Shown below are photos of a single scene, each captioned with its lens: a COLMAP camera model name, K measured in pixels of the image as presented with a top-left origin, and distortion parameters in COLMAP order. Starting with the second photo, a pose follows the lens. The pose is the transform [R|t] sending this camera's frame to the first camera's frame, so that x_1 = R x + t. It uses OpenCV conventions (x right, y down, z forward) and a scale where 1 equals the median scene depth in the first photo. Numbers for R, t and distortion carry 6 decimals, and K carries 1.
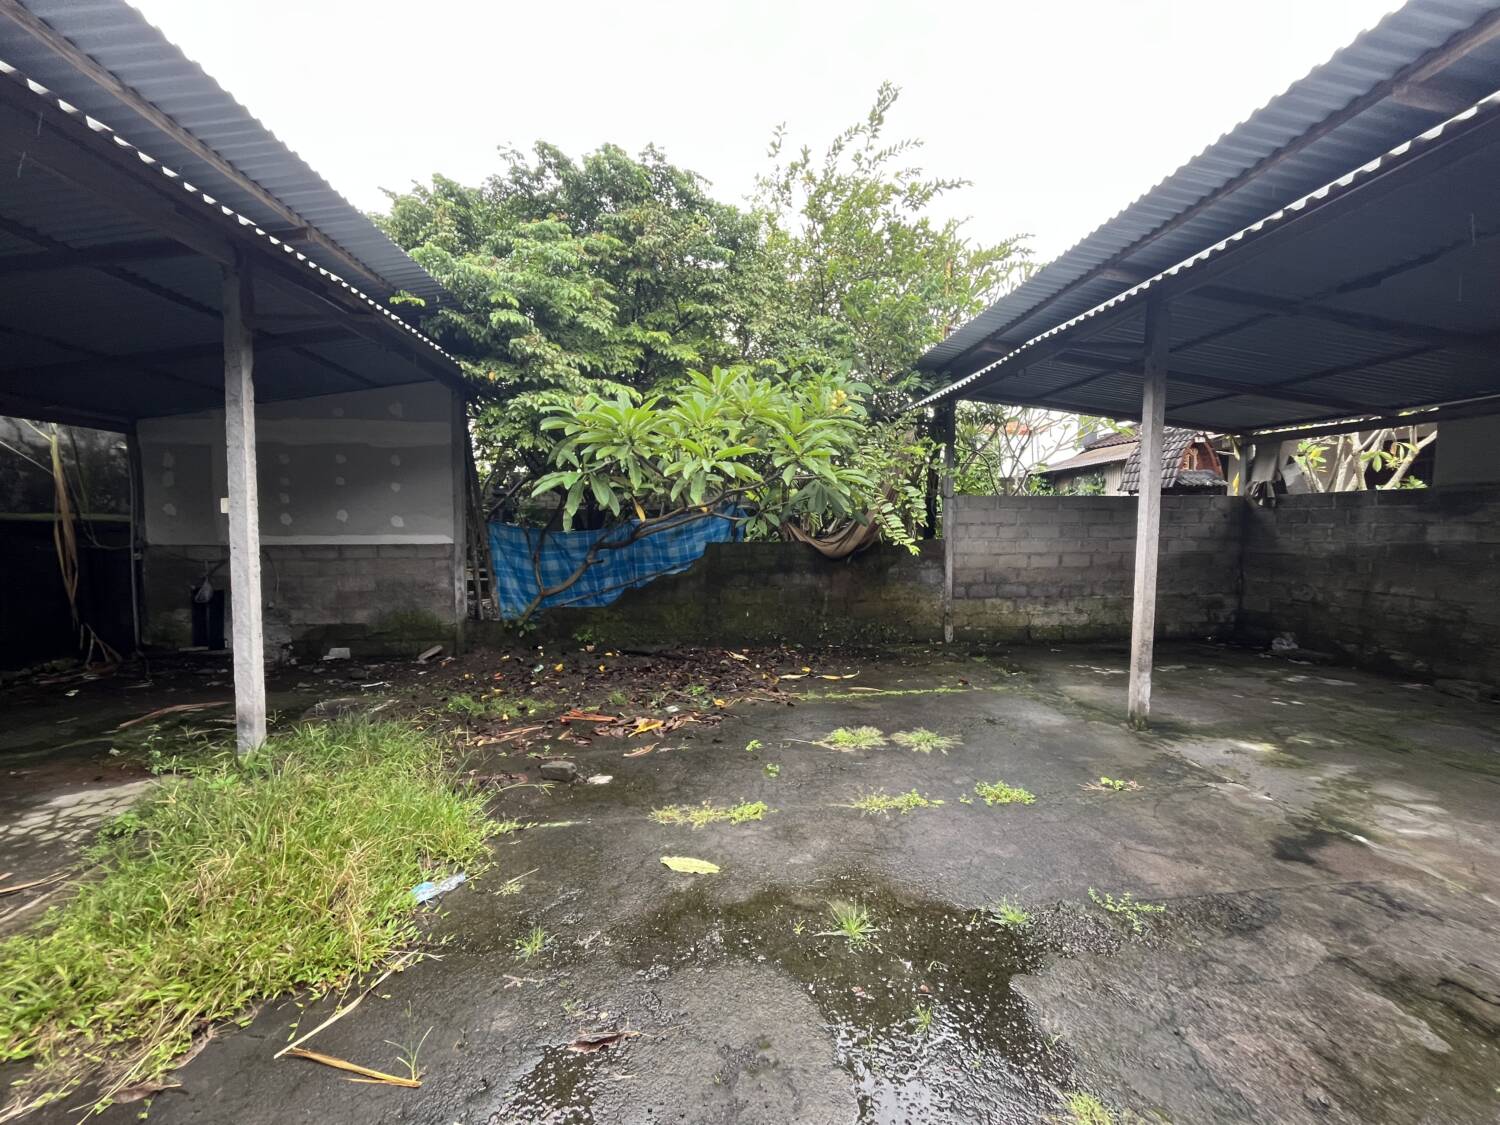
lens RADIAL K [[607.1, 0, 746.5], [0, 607.1, 561.2], [0, 0, 1]] dist [-0.003377, 0.000236]
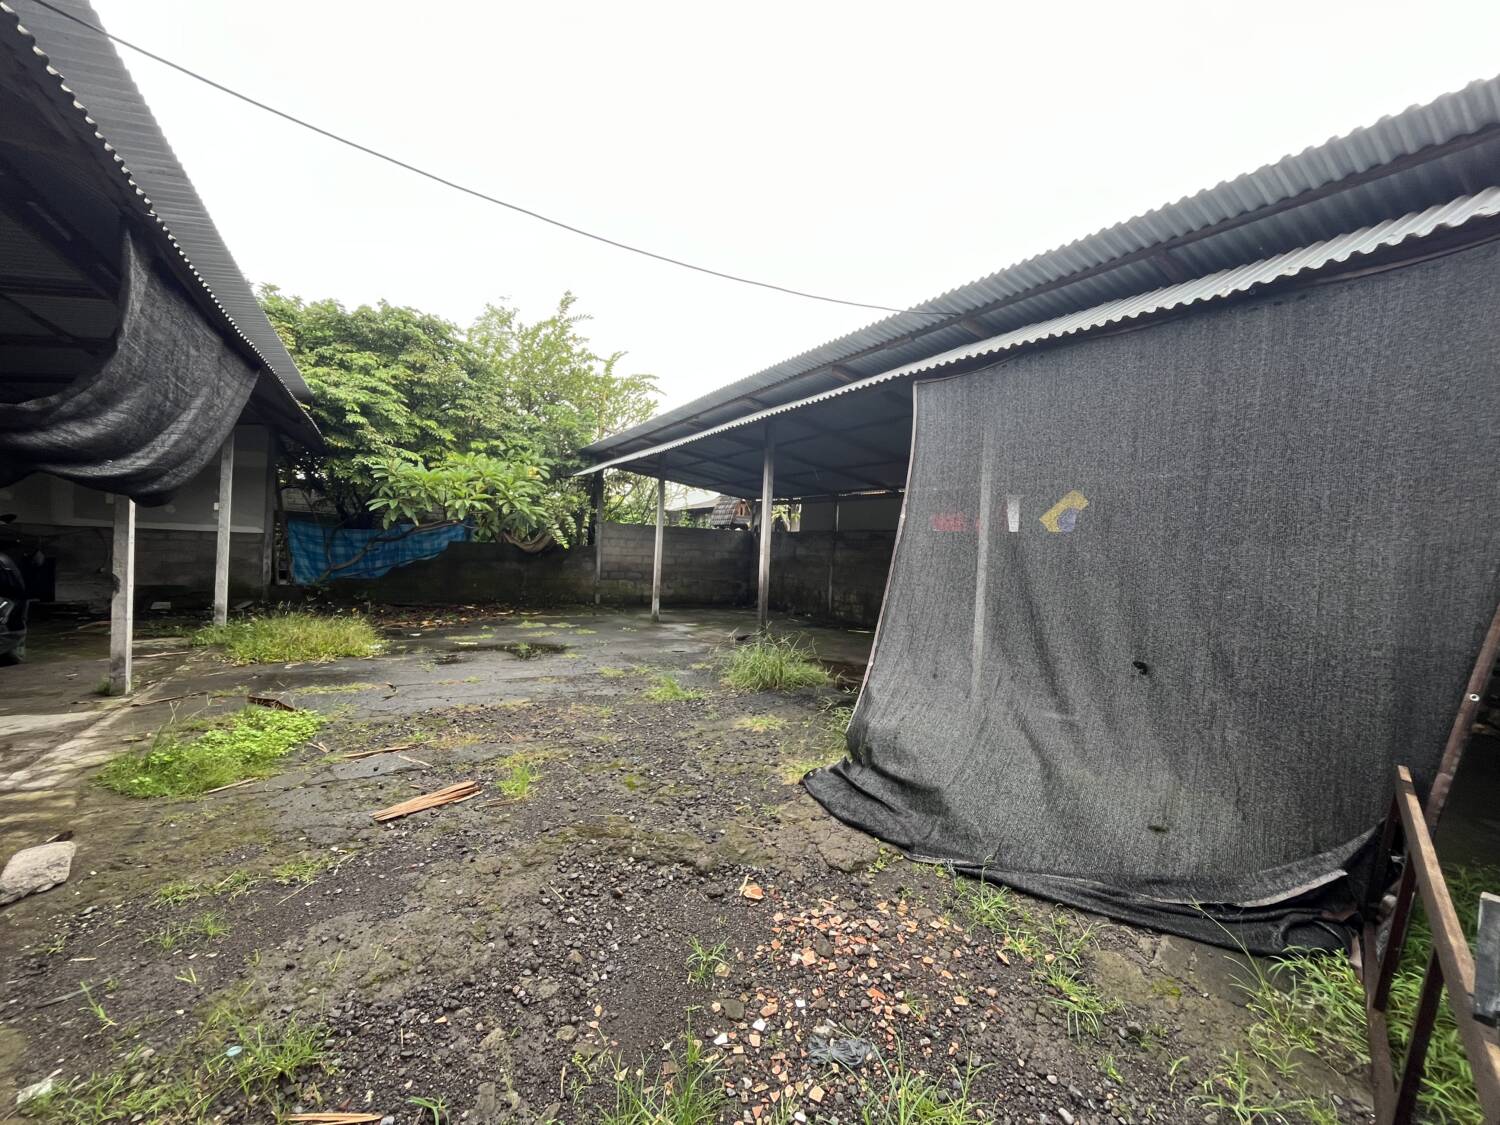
lens RADIAL K [[607.1, 0, 748.4], [0, 607.1, 561.6], [0, 0, 1]] dist [-0.003377, 0.000236]
pose [[0.895081, 0.033667, 0.444630, -0.078360], [-0.019928, 0.999170, -0.035541, 0.075085], [-0.445457, 0.022951, 0.895009, -0.929109]]
